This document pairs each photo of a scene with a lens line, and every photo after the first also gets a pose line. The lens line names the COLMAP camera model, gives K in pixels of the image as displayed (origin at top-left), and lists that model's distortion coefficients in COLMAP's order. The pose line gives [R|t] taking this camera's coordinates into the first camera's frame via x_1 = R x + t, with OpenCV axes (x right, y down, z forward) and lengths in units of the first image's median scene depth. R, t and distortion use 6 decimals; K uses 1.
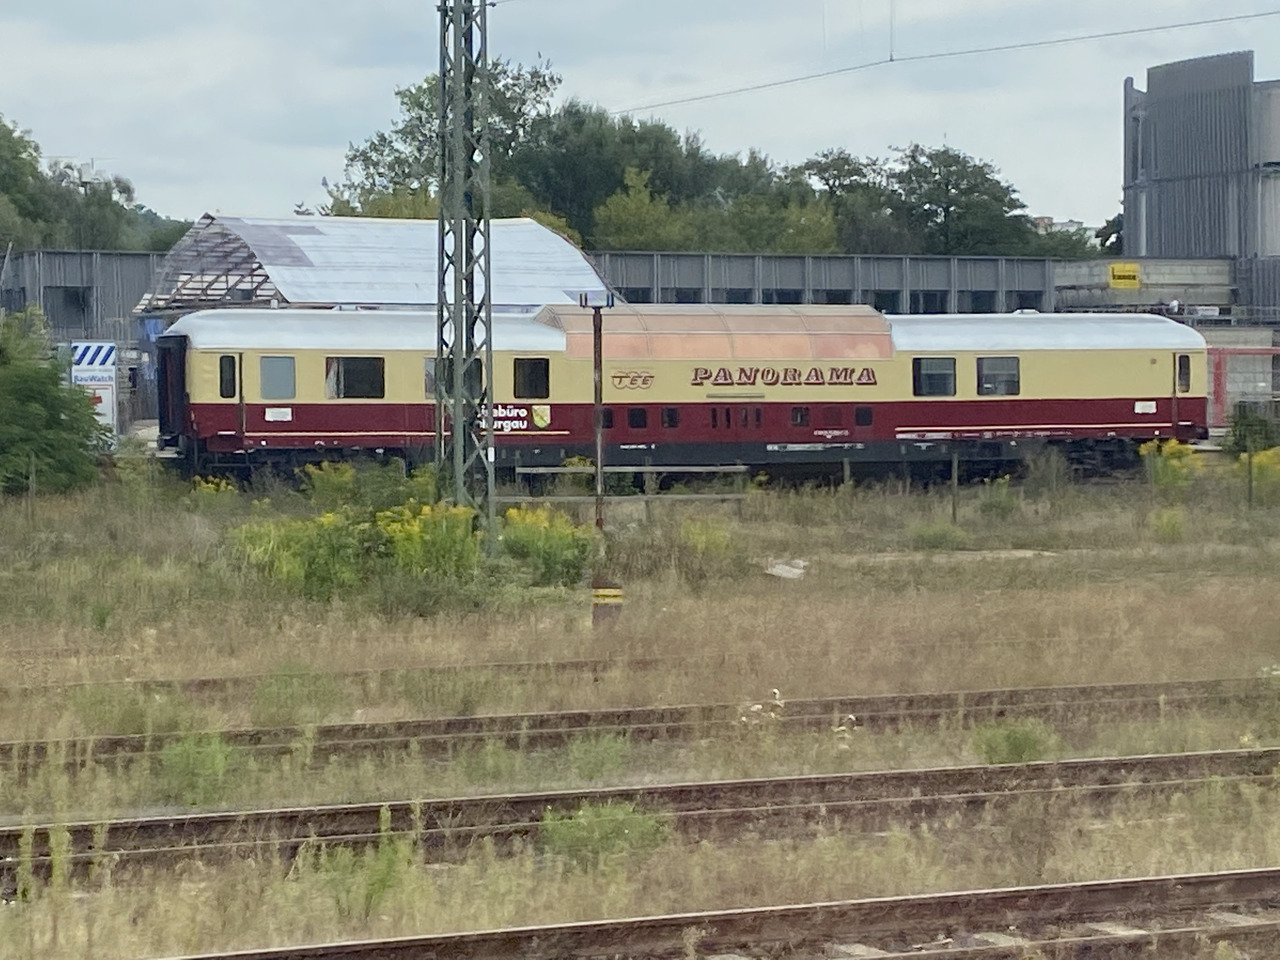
lens RADIAL K [[3253.5, 0, 625.3], [0, 3253.5, 480.6], [0, 0, 1]] dist [0.197837, -0.283622]
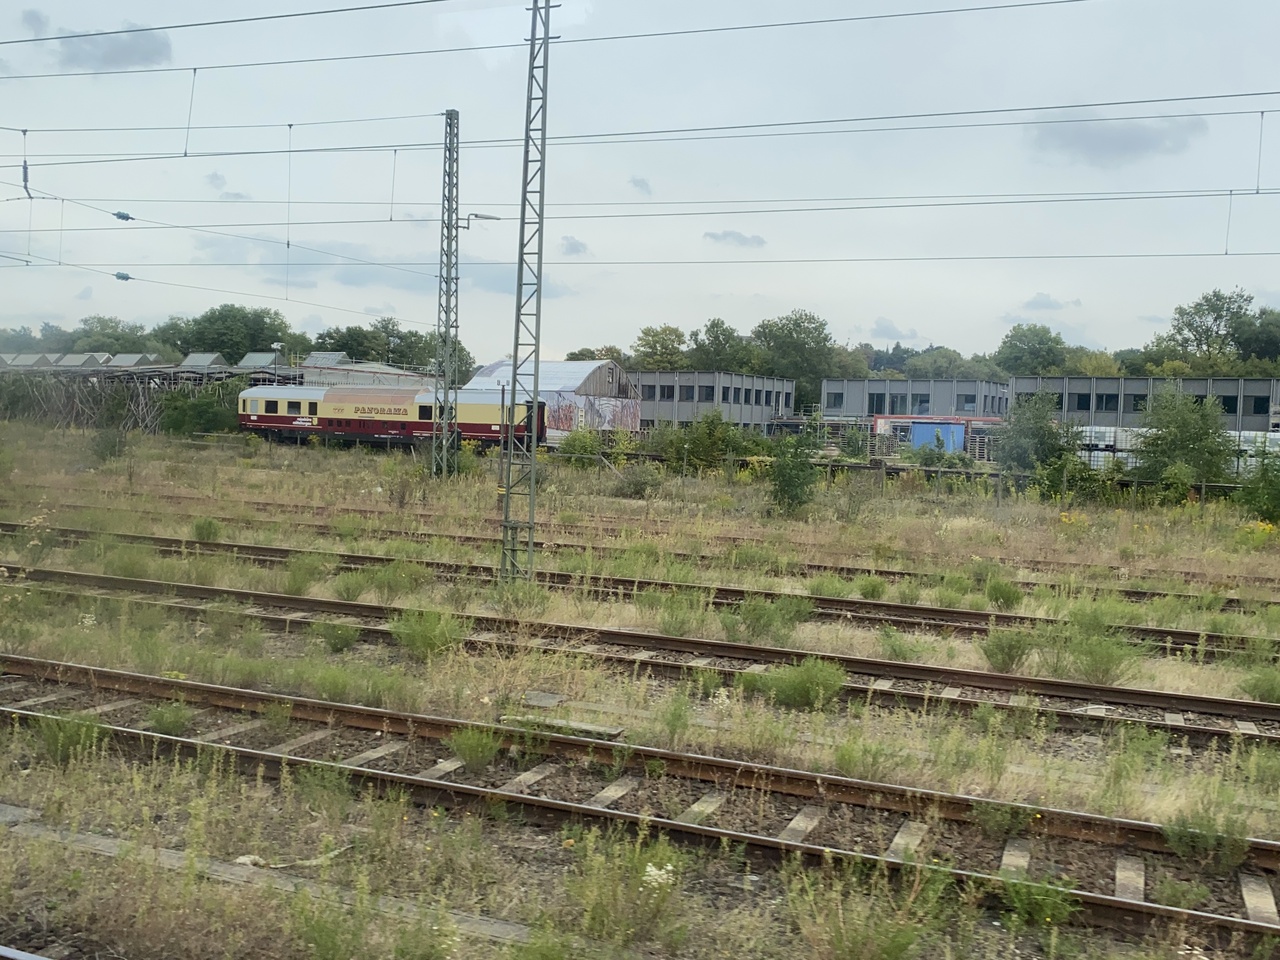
lens RADIAL K [[1191.9, 0, 635.0], [0, 1191.9, 476.4], [0, 0, 1]] dist [0.108007, -0.220085]
pose [[0.538286, 0.059531, -0.840657, 0.970245], [-0.062253, 0.997586, 0.030782, -0.019813], [0.840460, 0.035764, 0.540692, 0.595033]]
